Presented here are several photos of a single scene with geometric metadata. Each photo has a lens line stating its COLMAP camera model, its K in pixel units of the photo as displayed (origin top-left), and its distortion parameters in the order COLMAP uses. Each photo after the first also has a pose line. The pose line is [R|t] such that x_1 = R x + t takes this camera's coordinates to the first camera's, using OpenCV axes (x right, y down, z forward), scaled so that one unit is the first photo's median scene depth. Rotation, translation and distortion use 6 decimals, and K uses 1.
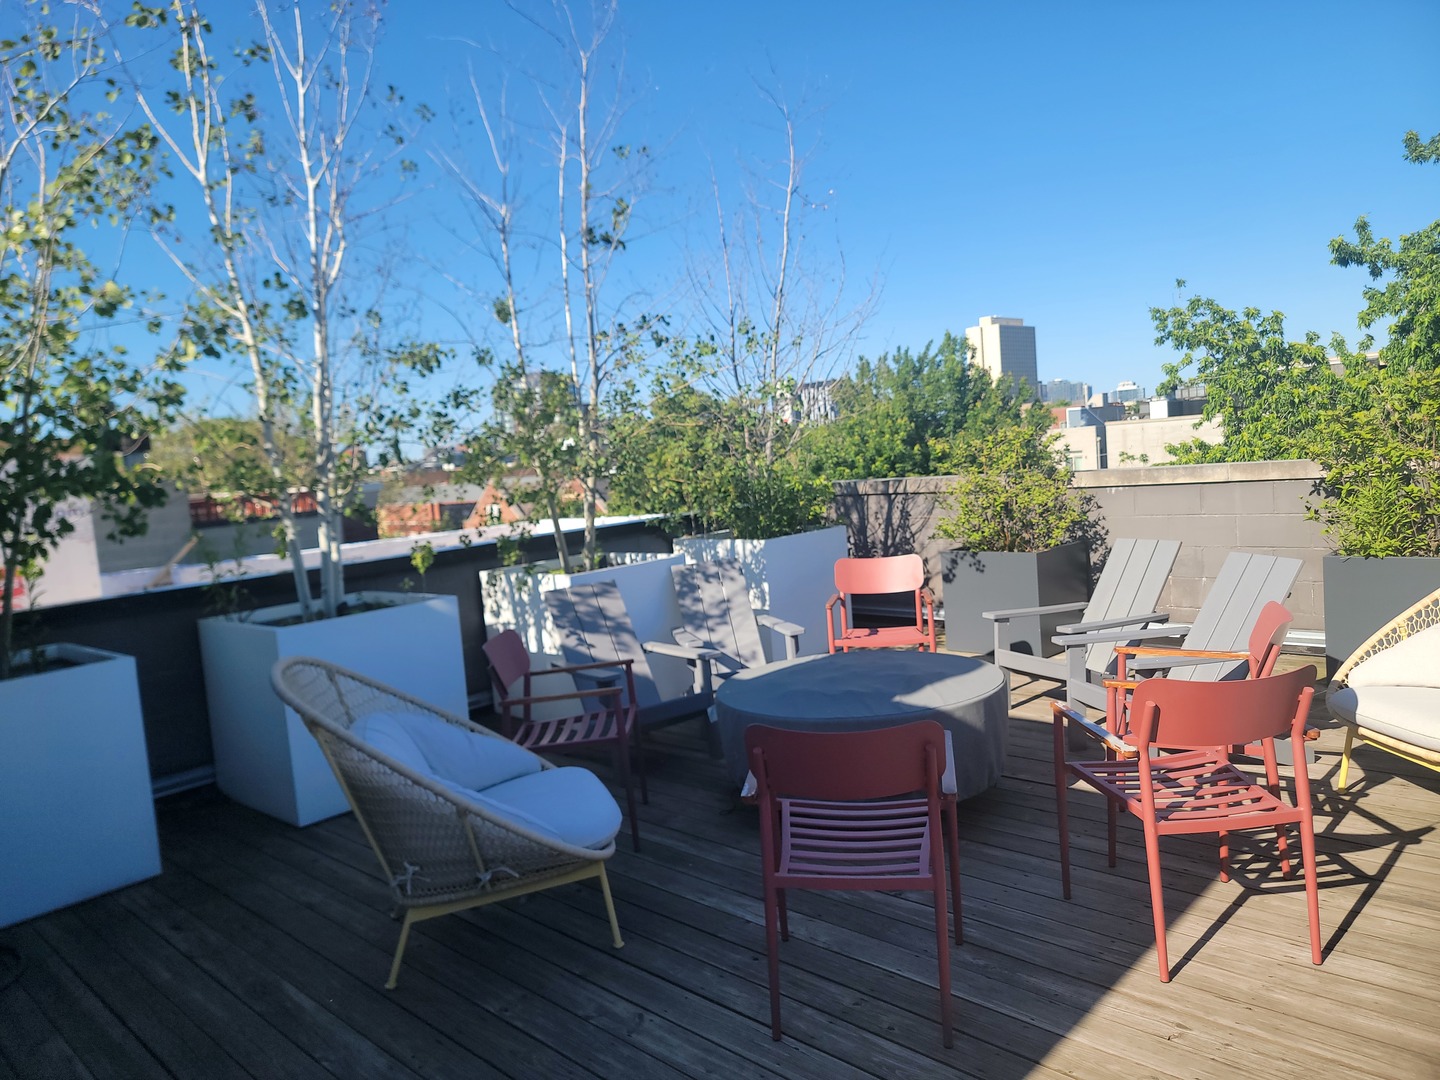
lens RADIAL K [[1005.7, 0, 720.0], [0, 1005.7, 540.0], [0, 0, 1]] dist [0.080138, -0.061522]
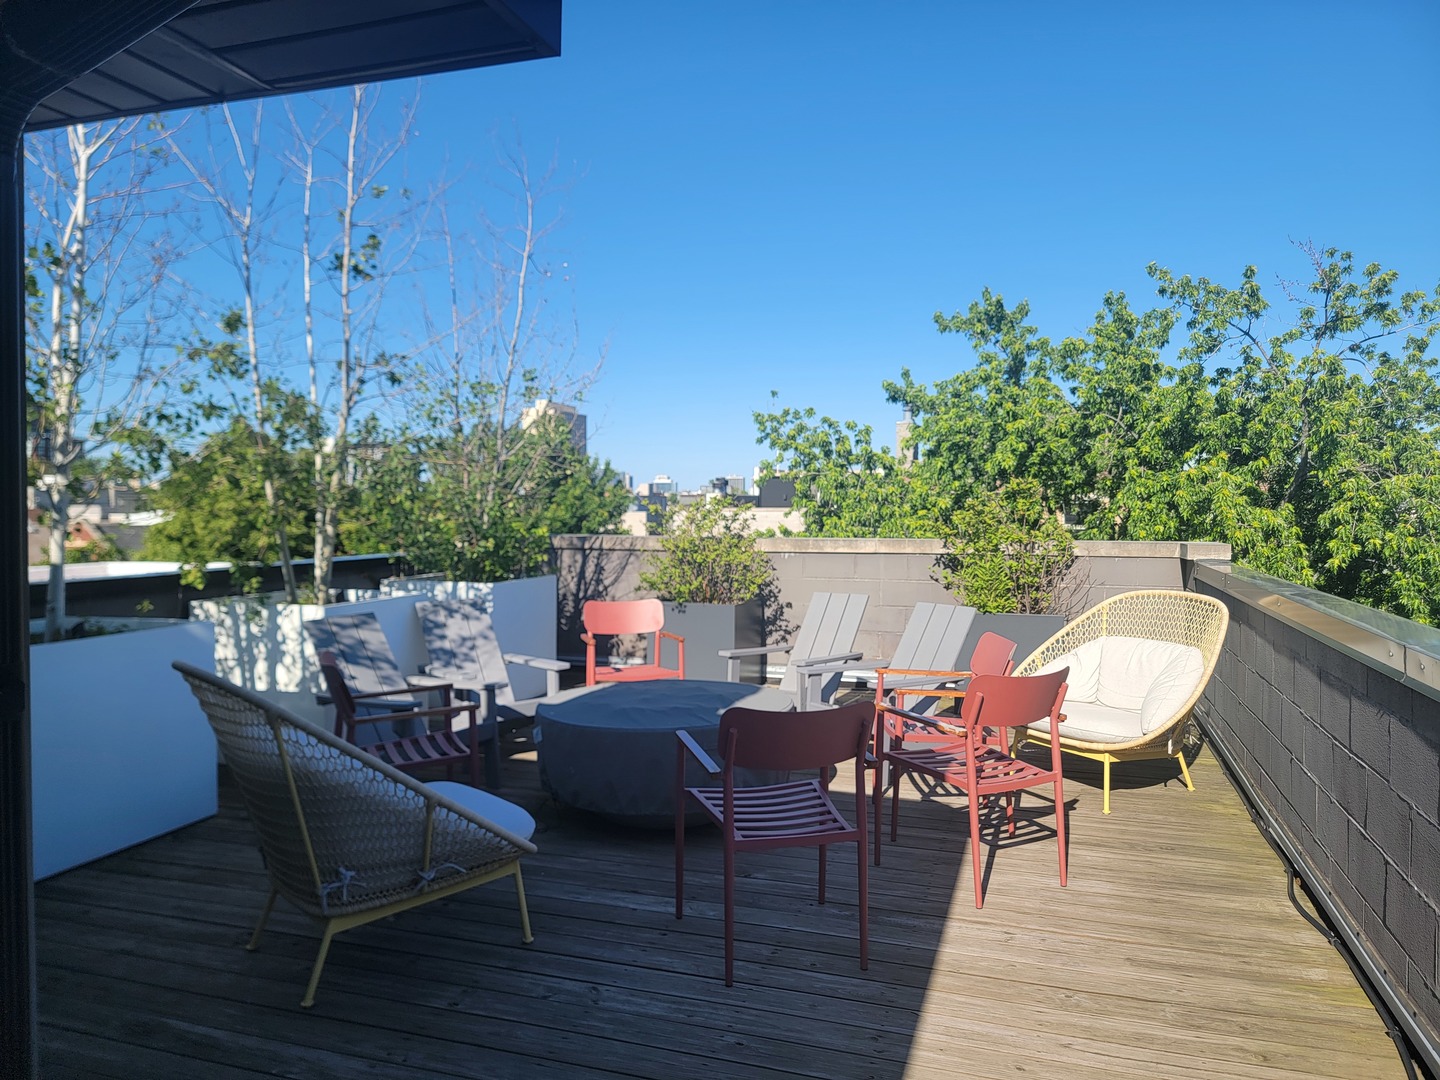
lens RADIAL K [[1001.9, 0, 719.9], [0, 1001.9, 525.2], [0, 0, 1]] dist [0.073756, -0.053685]
pose [[0.899278, 0.074490, 0.430987, -0.239173], [-0.035740, 0.994610, -0.097331, 0.040209], [-0.435914, 0.072124, 0.897094, -0.031377]]
